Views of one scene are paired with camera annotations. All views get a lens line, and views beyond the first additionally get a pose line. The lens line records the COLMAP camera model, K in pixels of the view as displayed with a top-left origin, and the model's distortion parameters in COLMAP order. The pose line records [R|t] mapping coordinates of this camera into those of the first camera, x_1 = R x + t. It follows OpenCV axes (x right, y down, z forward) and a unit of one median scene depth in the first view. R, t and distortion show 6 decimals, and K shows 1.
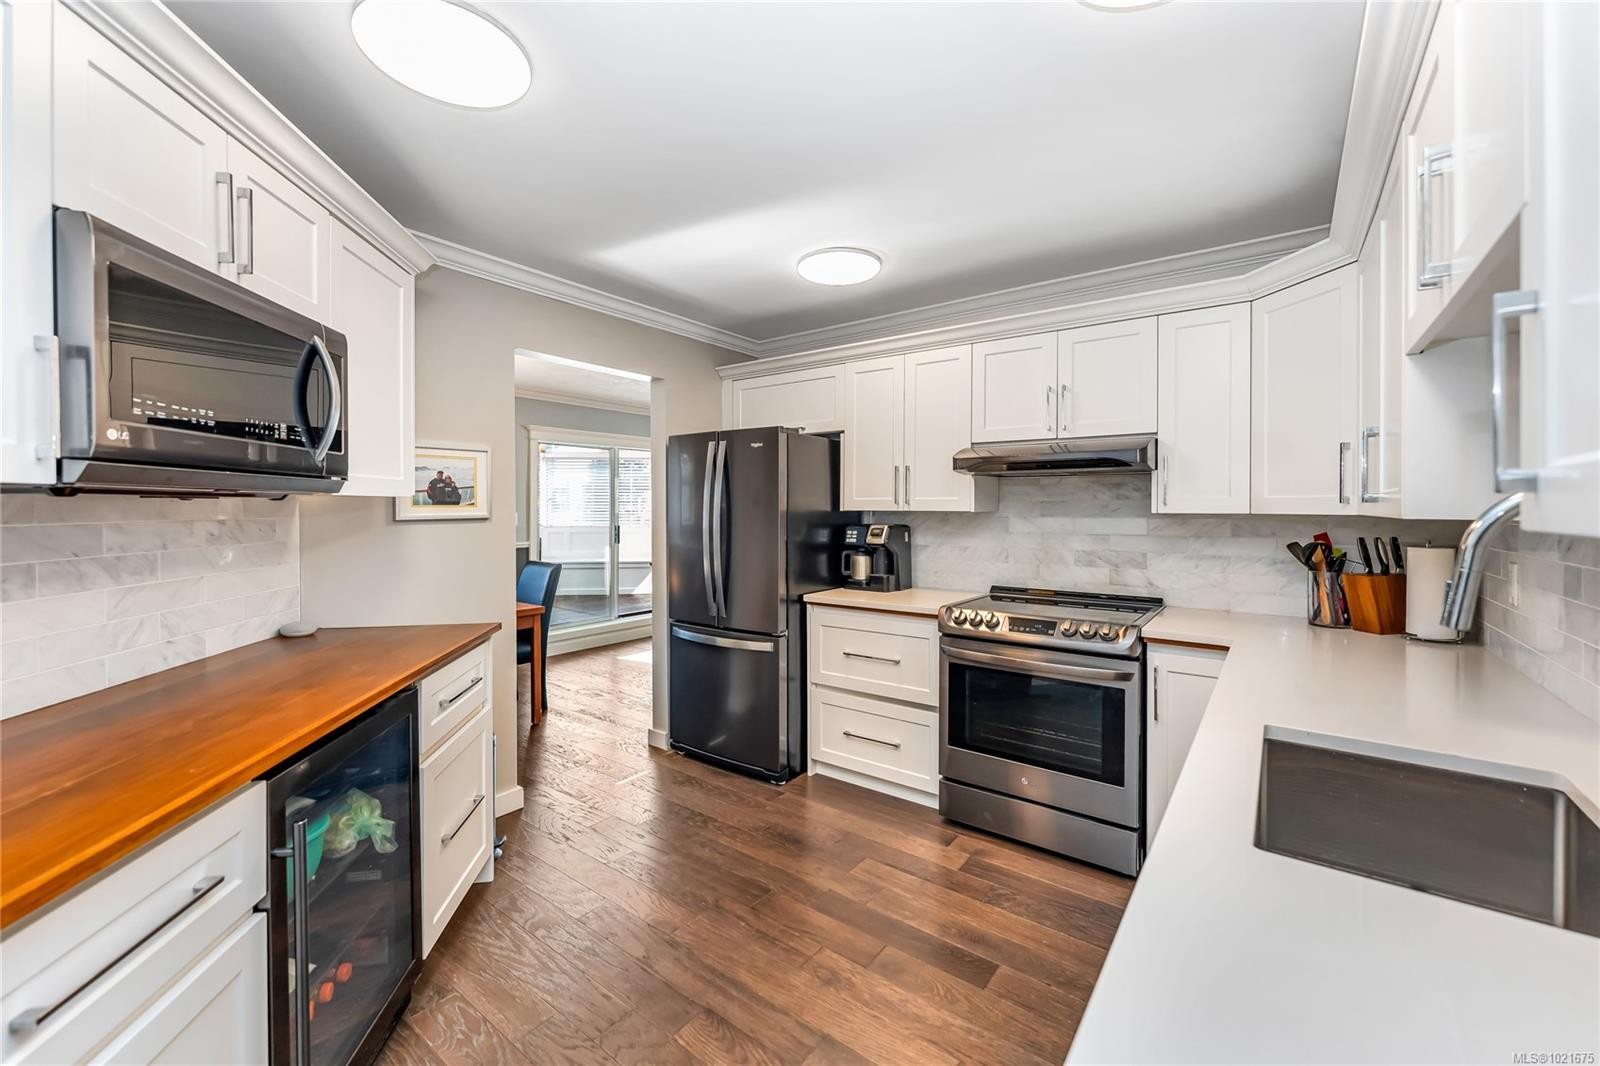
lens RADIAL K [[643.1, 0, 797.2], [0, 643.1, 520.3], [0, 0, 1]] dist [0.001317, -0.000227]
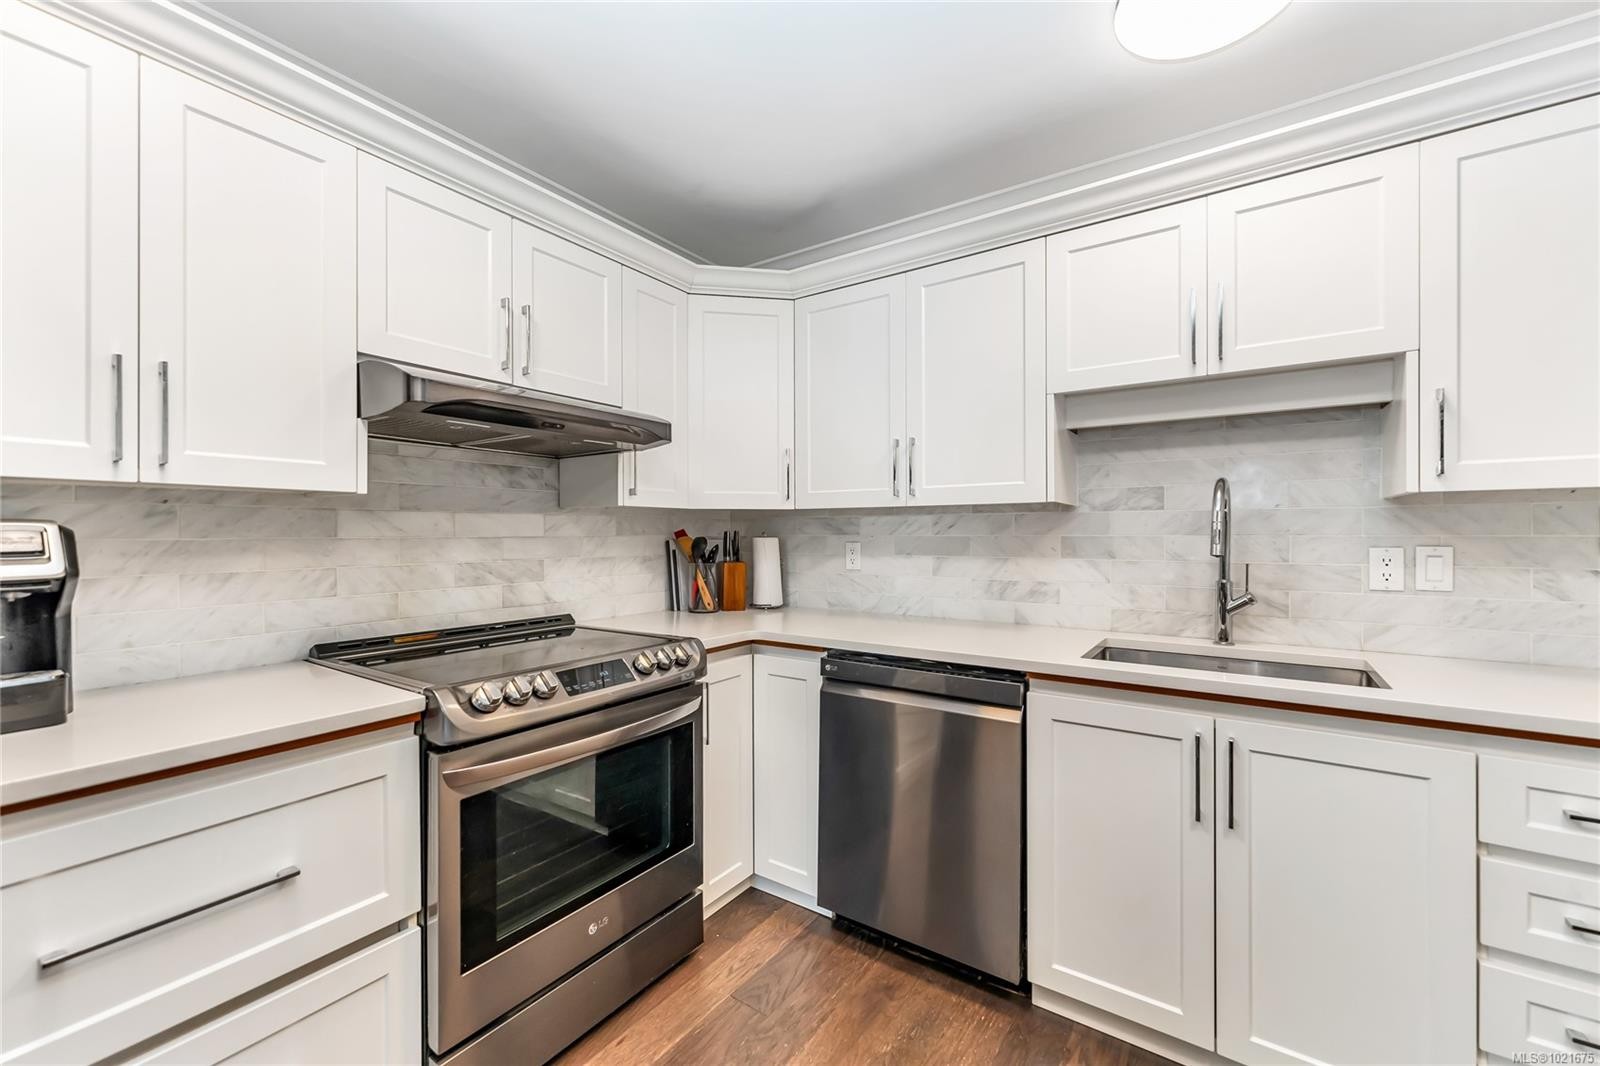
lens RADIAL K [[643.1, 0, 808.4], [0, 643.1, 534.7], [0, 0, 1]] dist [0.001317, -0.000227]
pose [[-0.040133, -0.003852, 0.999187, -0.250686], [0.023662, 0.999708, 0.004804, 0.025862], [-0.998914, 0.023836, -0.040030, 0.745791]]
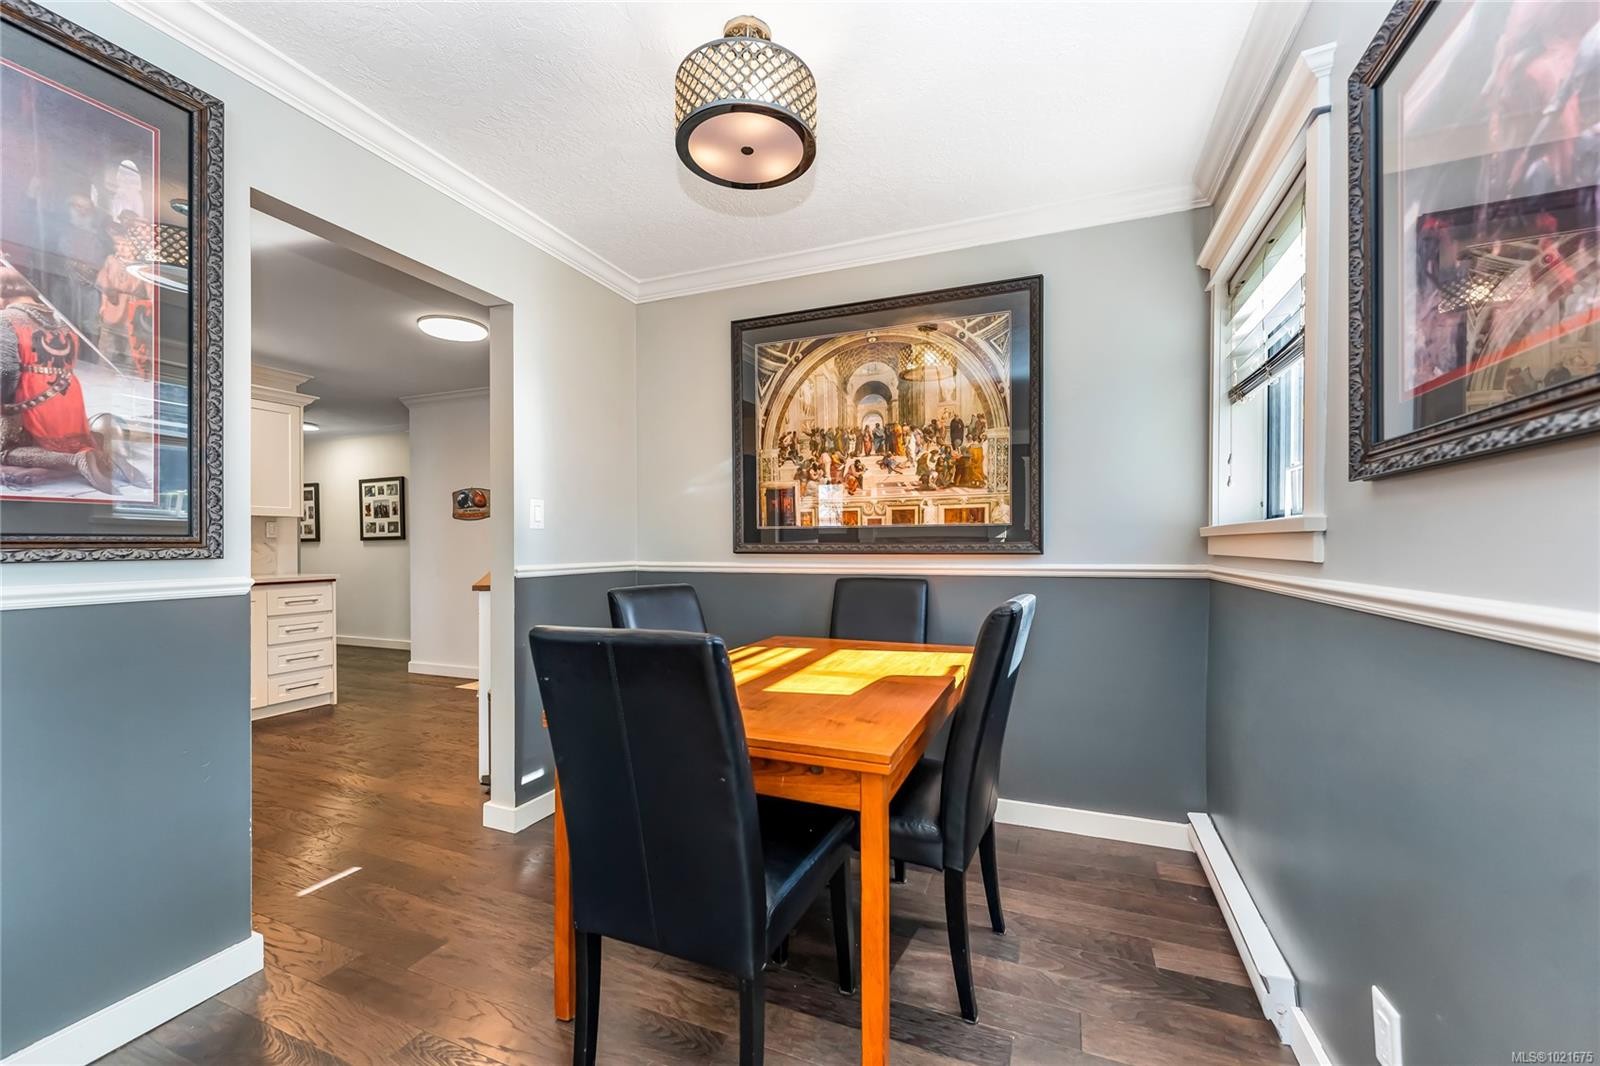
lens RADIAL K [[643.1, 0, 800.3], [0, 643.1, 547.5], [0, 0, 1]] dist [0.001317, -0.000227]
pose [[-0.963908, 0.002520, -0.266223, -0.640212], [-0.004150, 0.999691, 0.024490, 0.041260], [0.266203, 0.024711, -0.963600, 2.065380]]
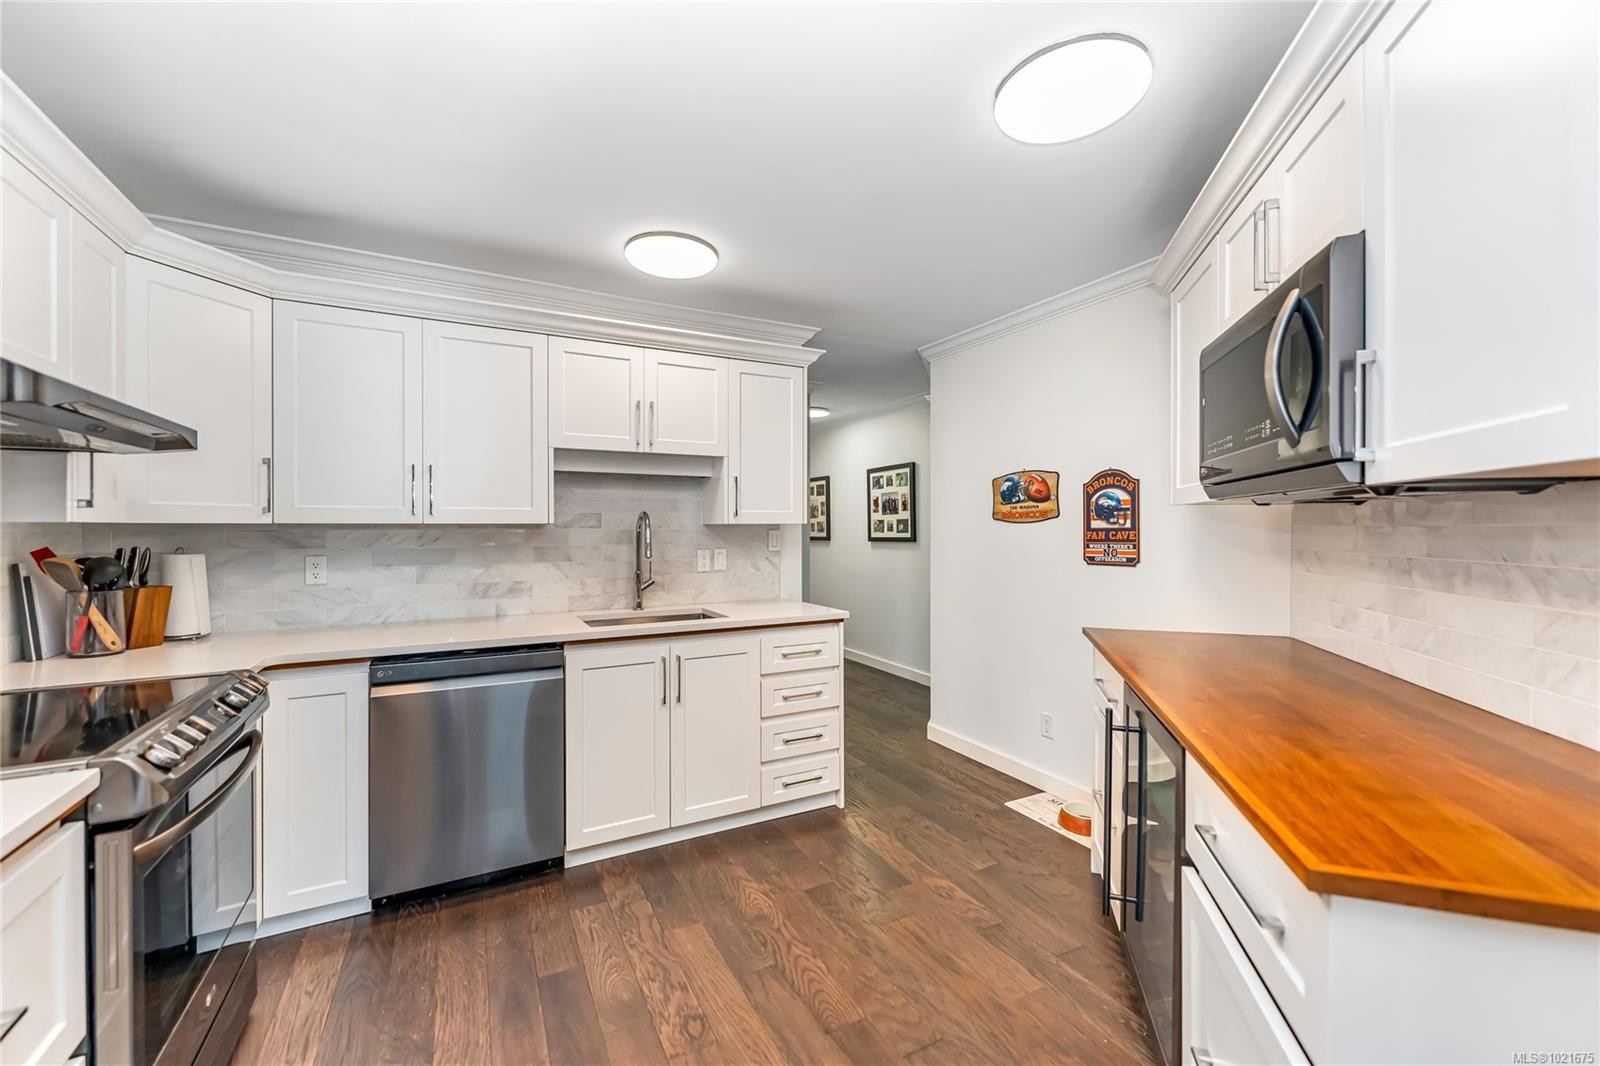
lens RADIAL K [[643.1, 0, 791.6], [0, 643.1, 528.4], [0, 0, 1]] dist [0.001317, -0.000227]
pose [[-0.905259, -0.000536, 0.424860, -0.315727], [0.009601, 0.999718, 0.021717, -0.010125], [-0.424752, 0.023739, -0.904998, 1.184708]]
